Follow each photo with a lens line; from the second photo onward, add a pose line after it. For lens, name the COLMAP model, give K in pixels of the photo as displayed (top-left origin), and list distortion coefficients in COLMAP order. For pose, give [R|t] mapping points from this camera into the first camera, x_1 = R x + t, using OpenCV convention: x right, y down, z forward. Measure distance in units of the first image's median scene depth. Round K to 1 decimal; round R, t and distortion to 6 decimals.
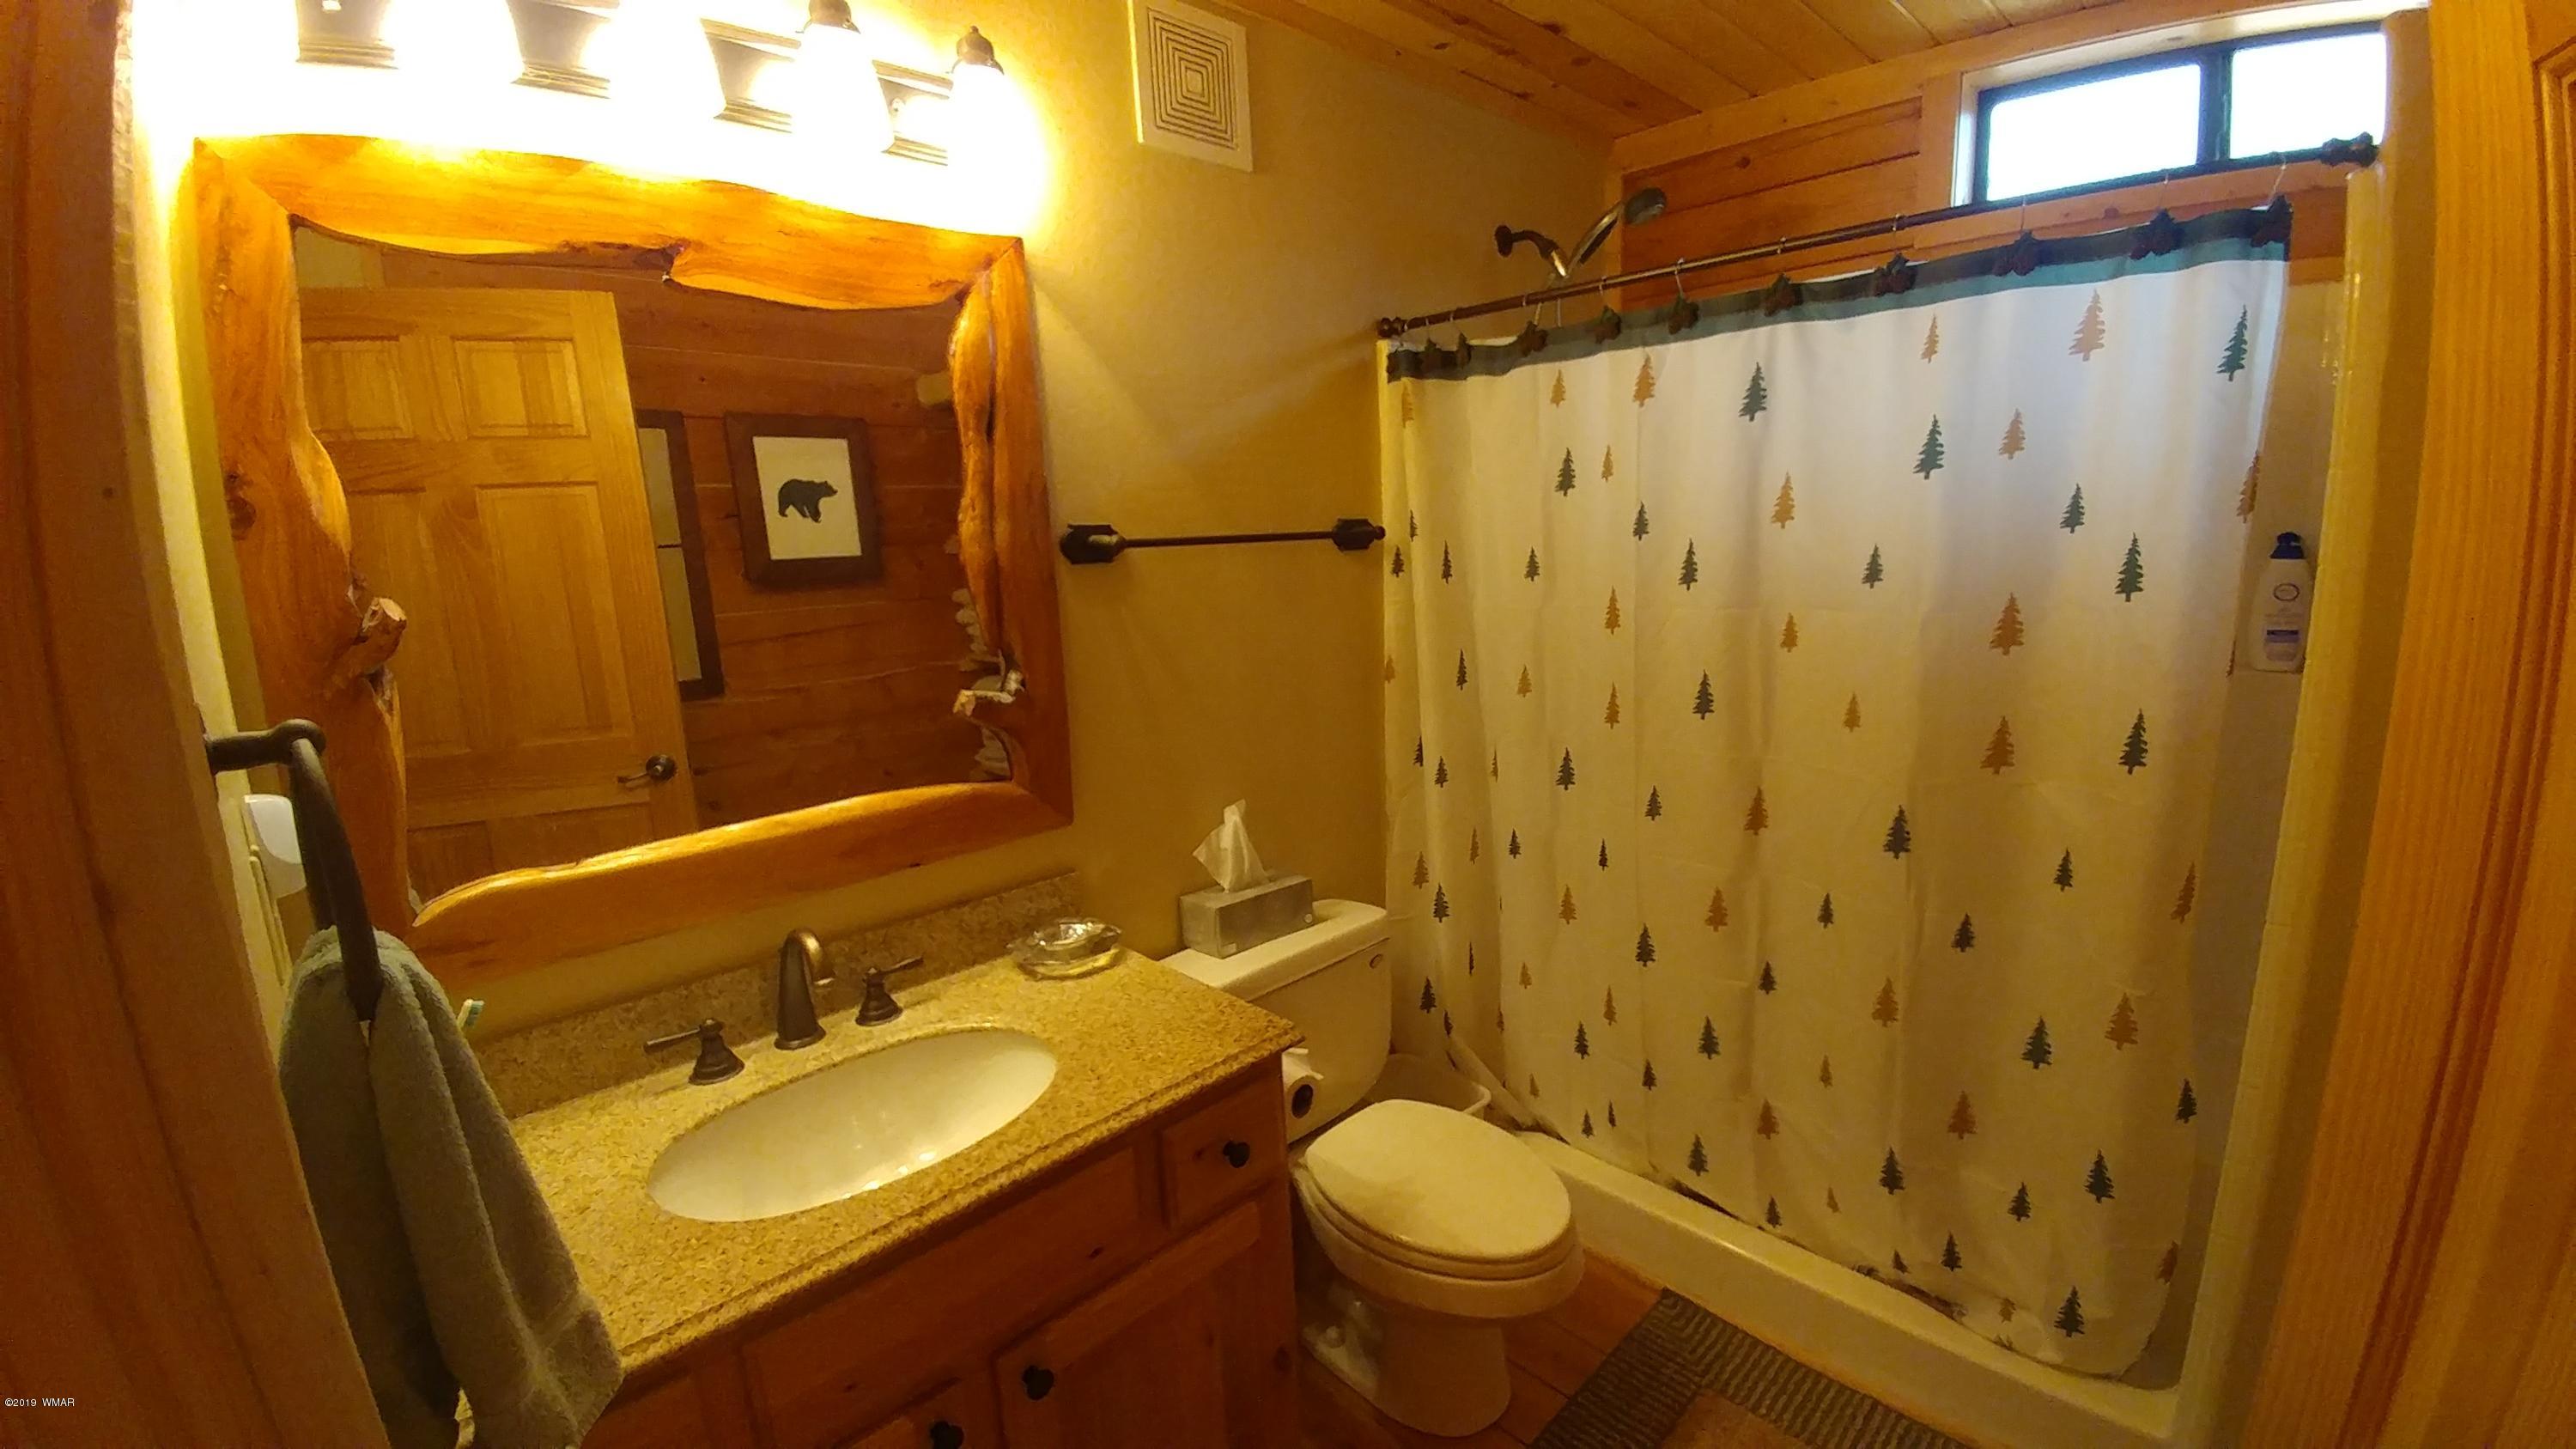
lens RADIAL K [[1034.9, 0, 1322.8], [0, 1034.9, 728.0], [0, 0, 1]] dist [0.124383, -0.041443]
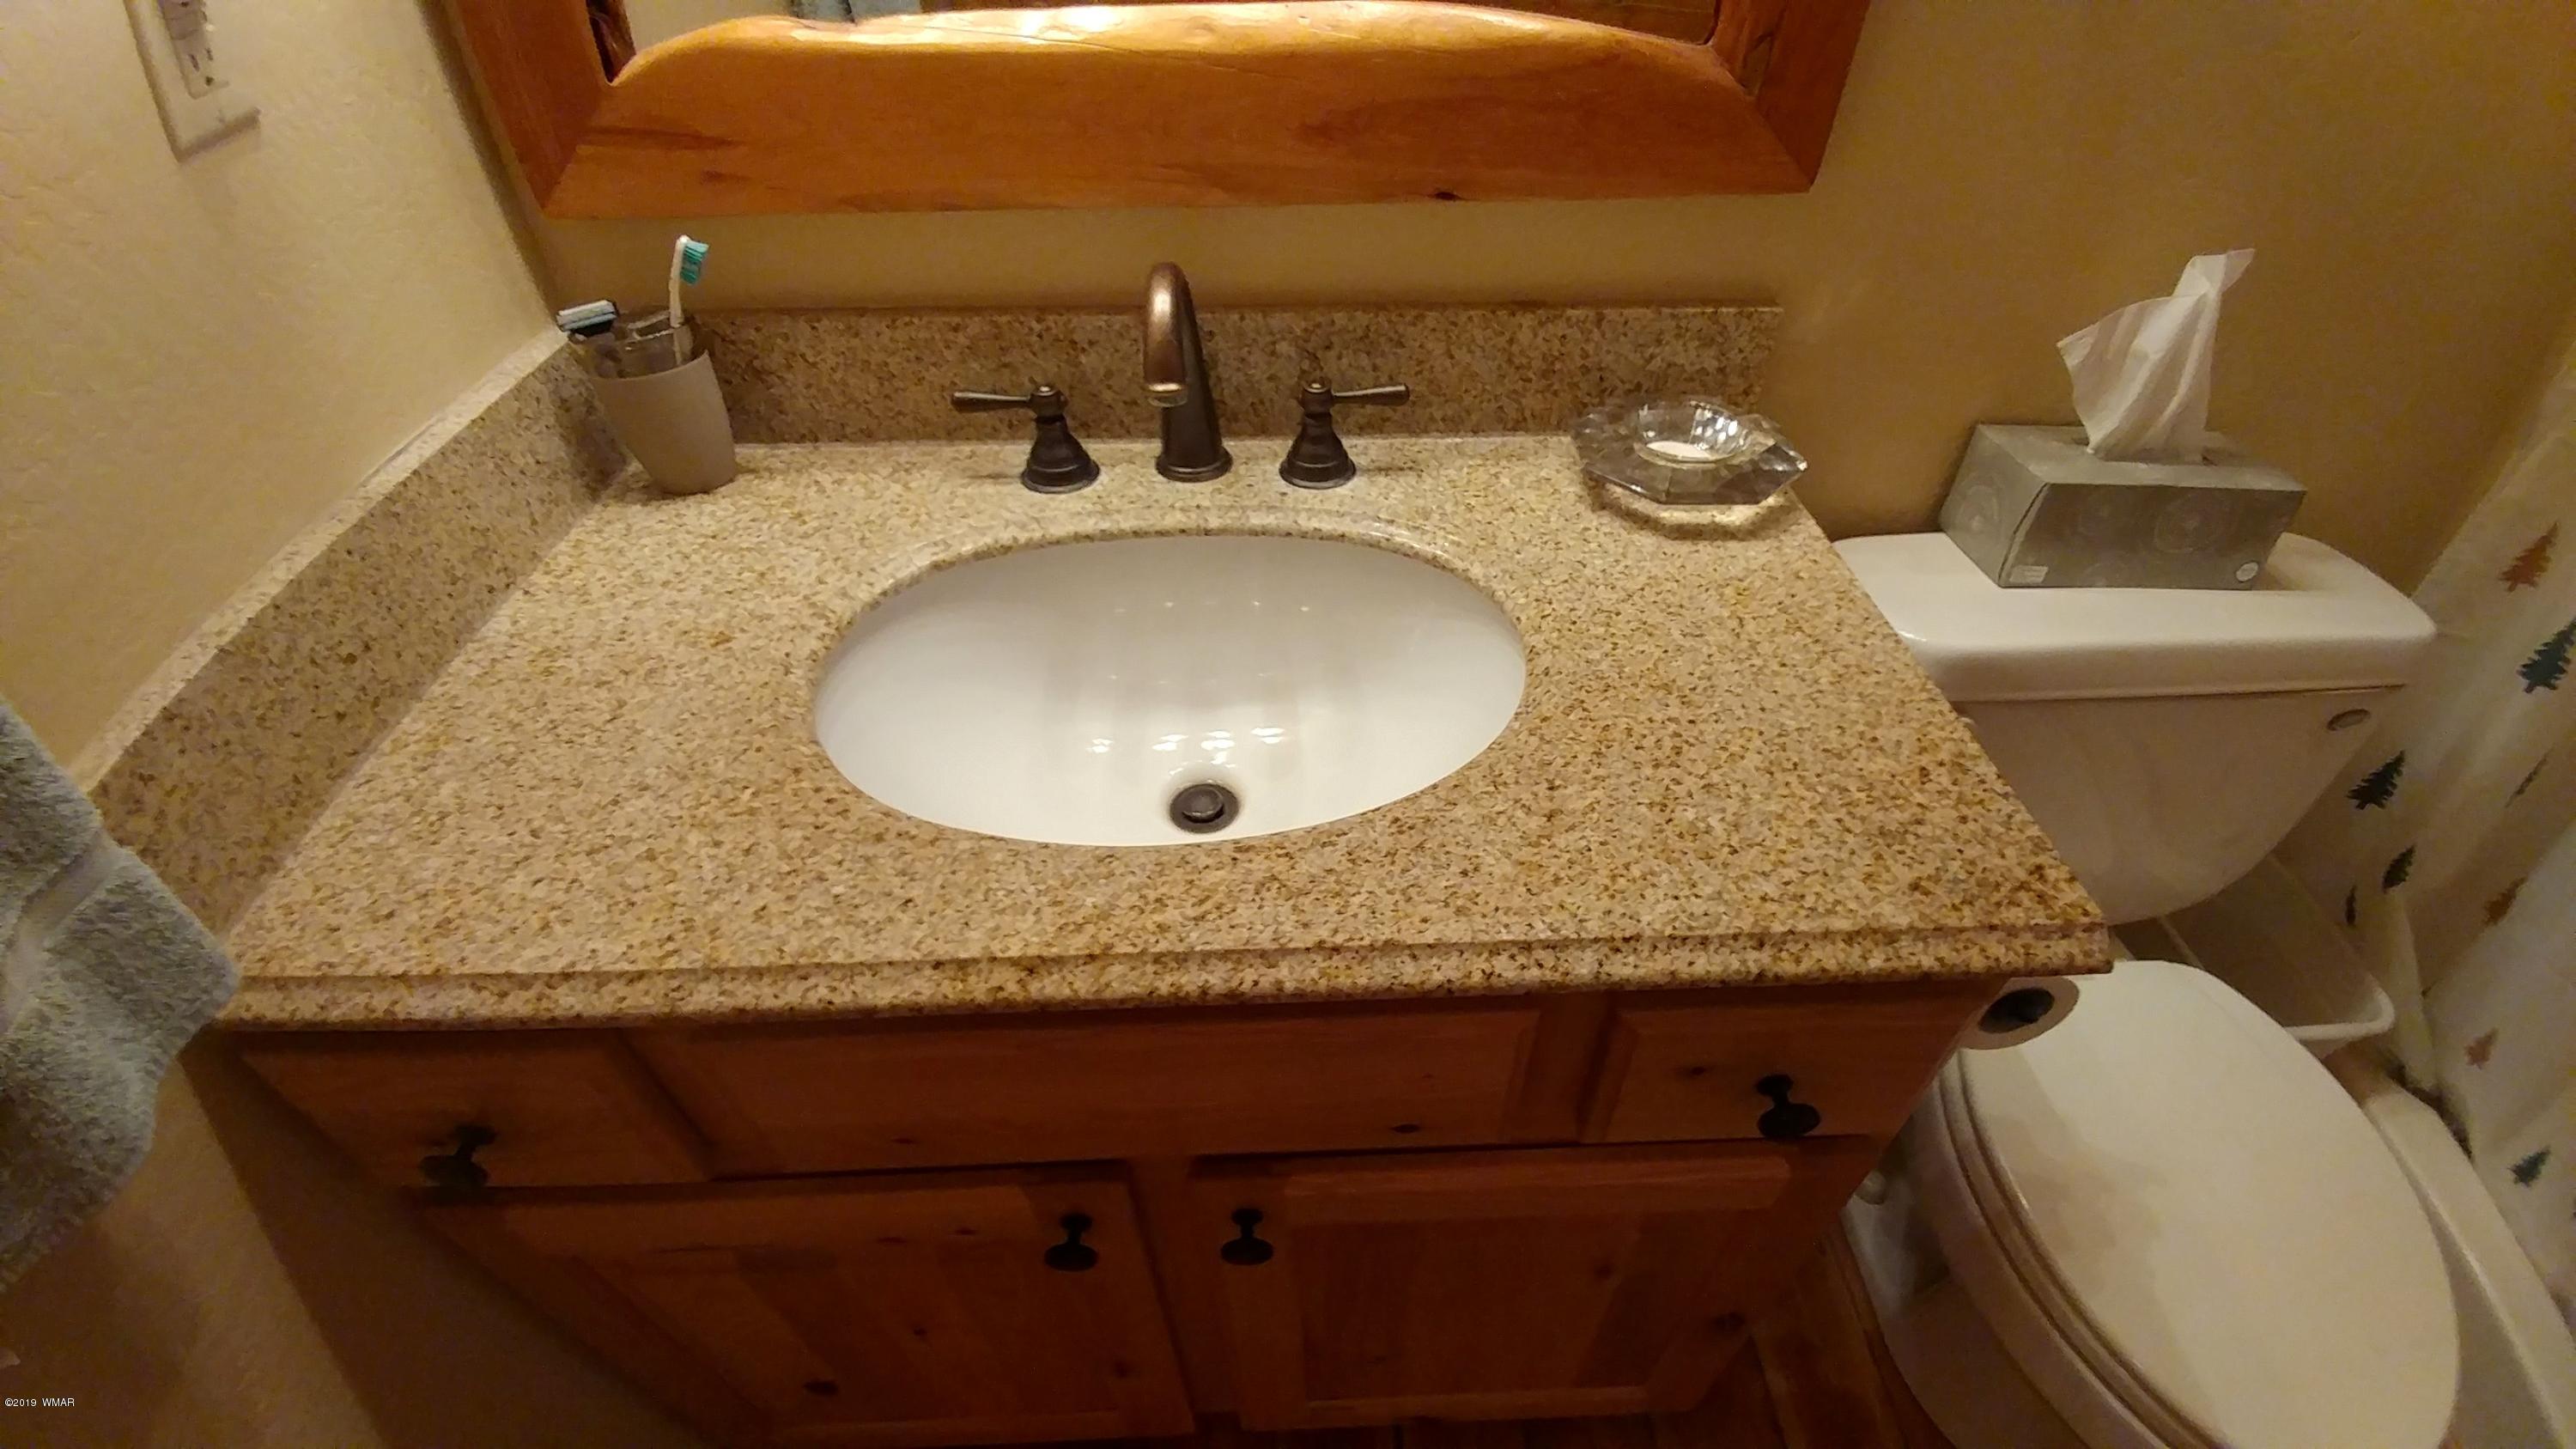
lens RADIAL K [[1015.7, 0, 1319.6], [0, 1015.7, 743.6], [0, 0, 1]] dist [0.024808, -0.038892]
pose [[0.729225, 0.491932, -0.475639, -0.086502], [-0.149830, 0.793024, 0.590478, 0.065788], [0.667669, -0.359326, 0.651999, 0.601490]]
